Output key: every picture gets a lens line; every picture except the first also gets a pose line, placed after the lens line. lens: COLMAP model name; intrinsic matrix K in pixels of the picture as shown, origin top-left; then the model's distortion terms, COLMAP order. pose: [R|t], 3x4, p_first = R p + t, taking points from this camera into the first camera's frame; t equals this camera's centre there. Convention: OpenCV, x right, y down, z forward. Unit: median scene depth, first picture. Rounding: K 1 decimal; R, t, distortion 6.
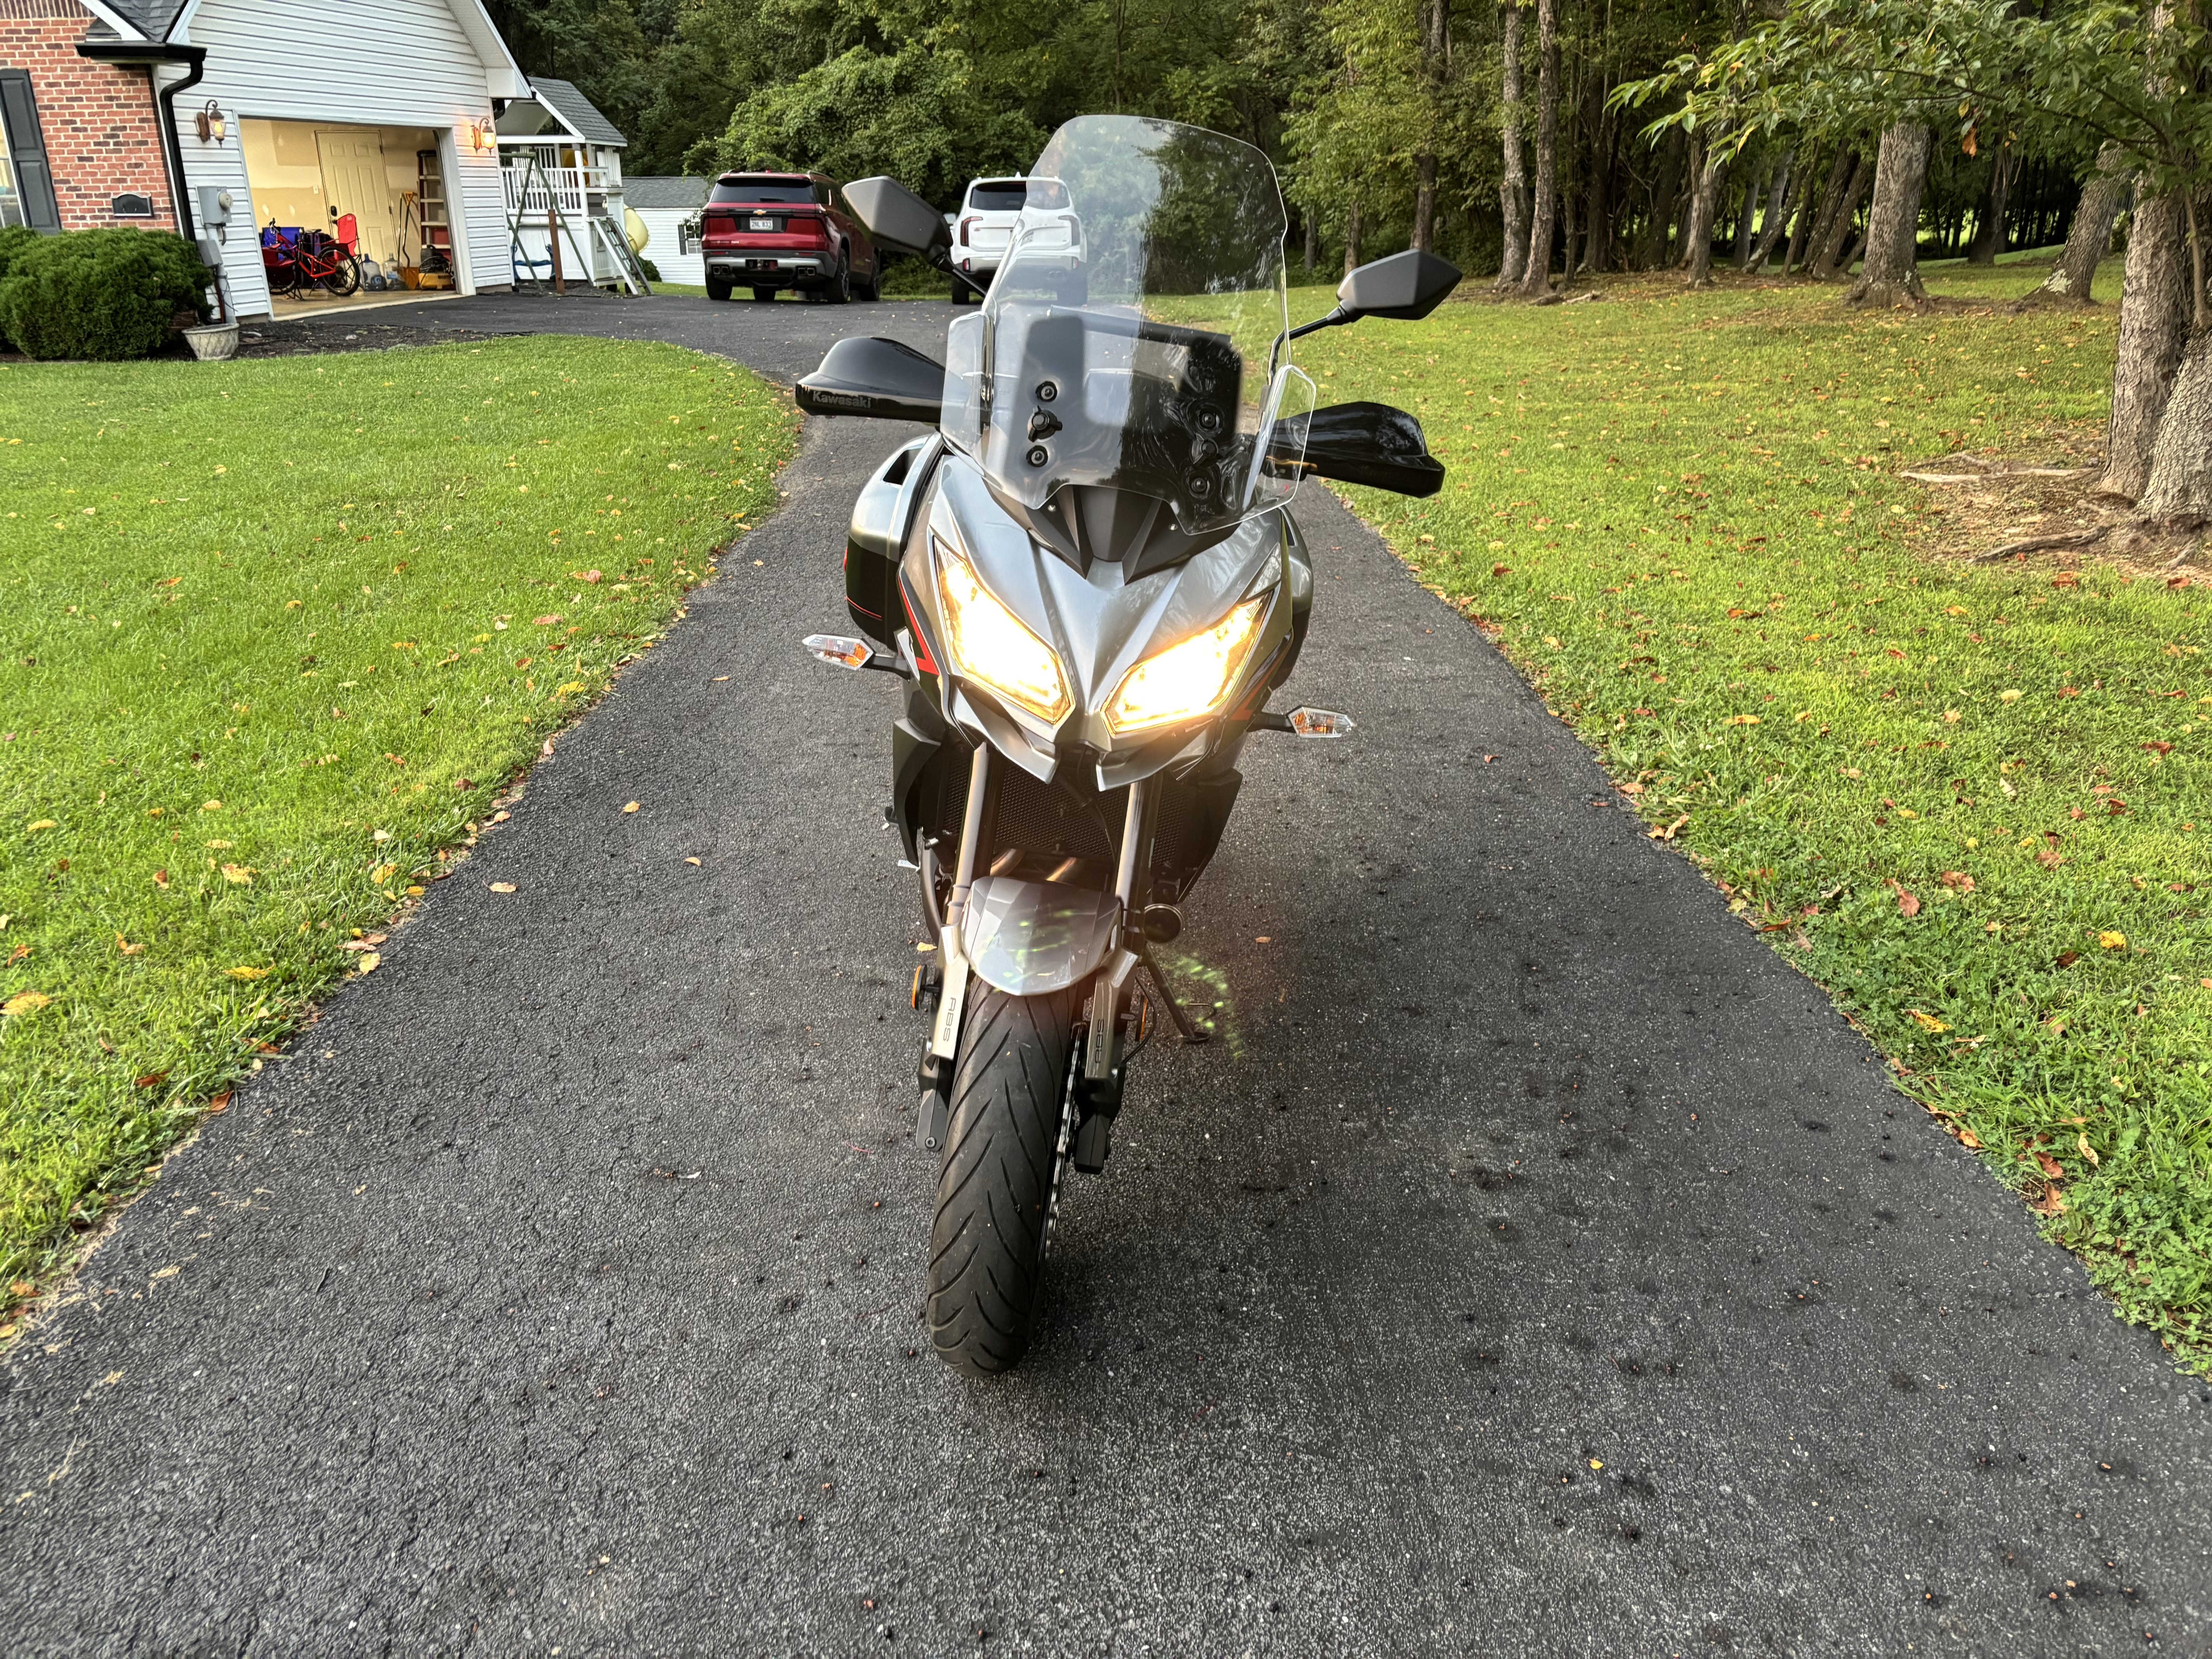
lens RADIAL K [[1681.3, 0, 1105.3], [0, 1681.3, 820.0], [0, 0, 1]] dist [0.033006, -0.033267]
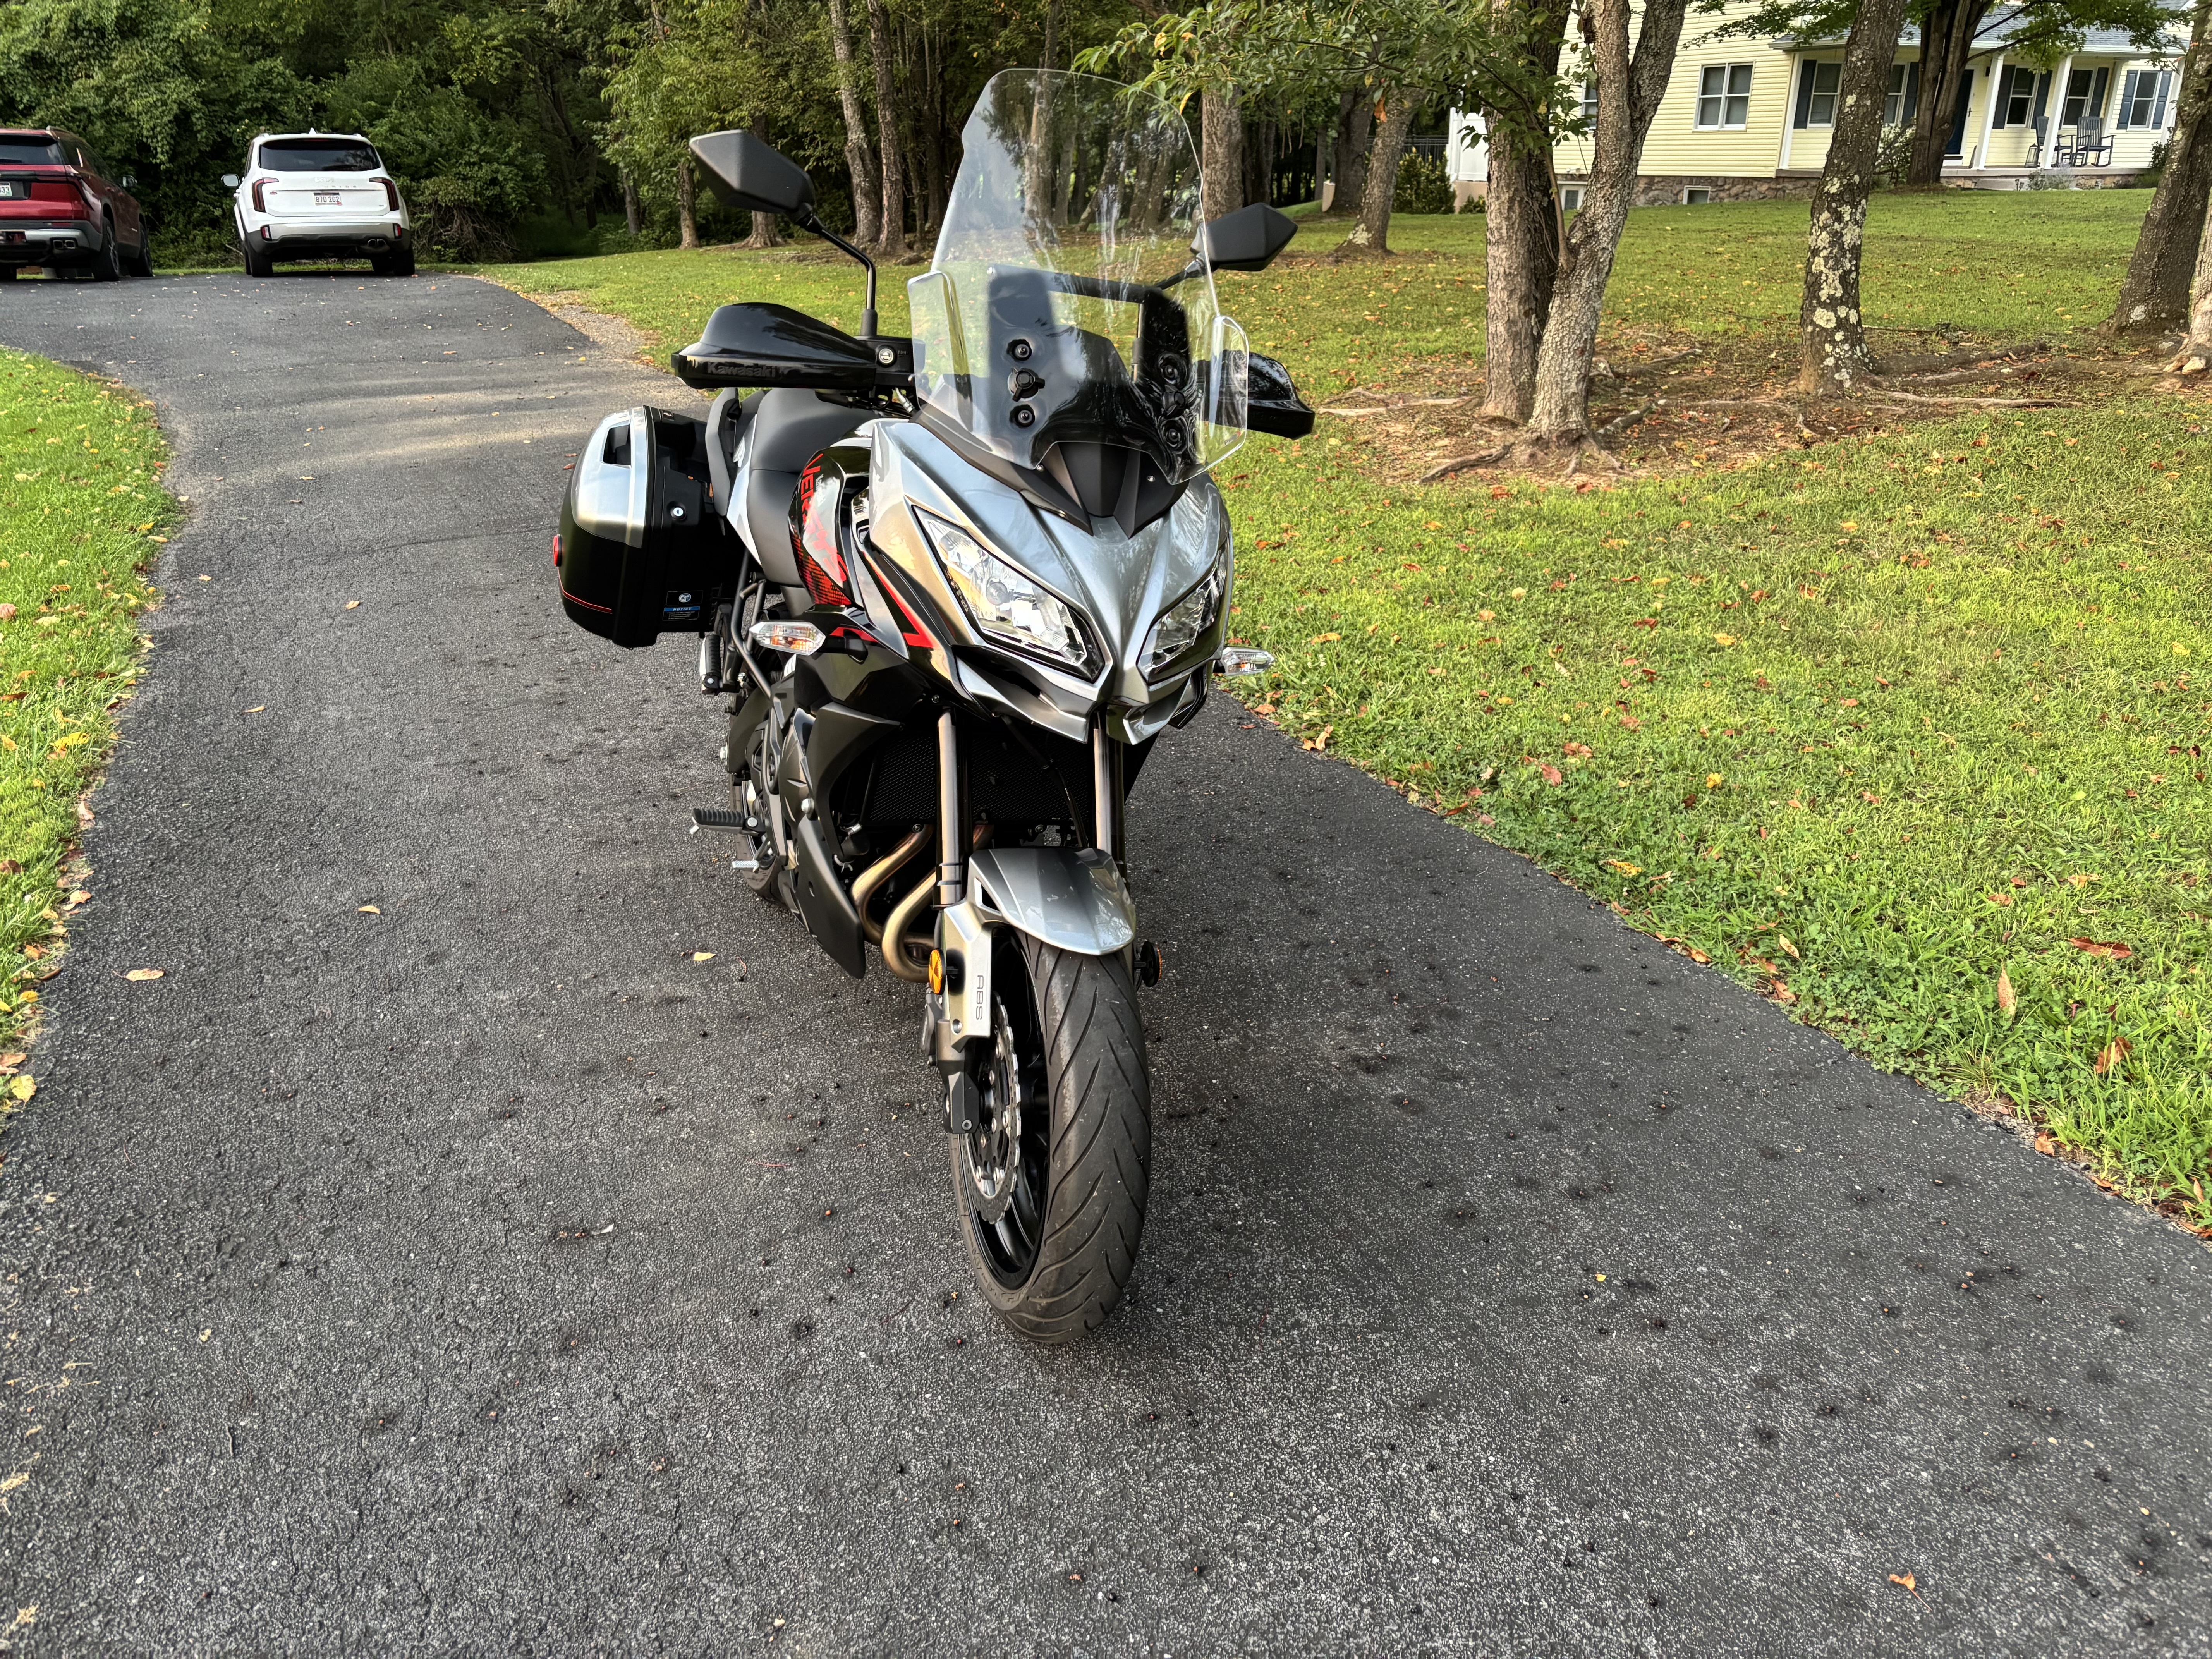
lens RADIAL K [[1683.6, 0, 1111.3], [0, 1683.6, 835.9], [0, 0, 1]] dist [0.016520, 0.001306]
pose [[0.923000, -0.143433, 0.357069, -0.175370], [0.133253, 0.989659, 0.053091, -0.008206], [-0.360991, -0.001422, 0.932568, 0.027271]]
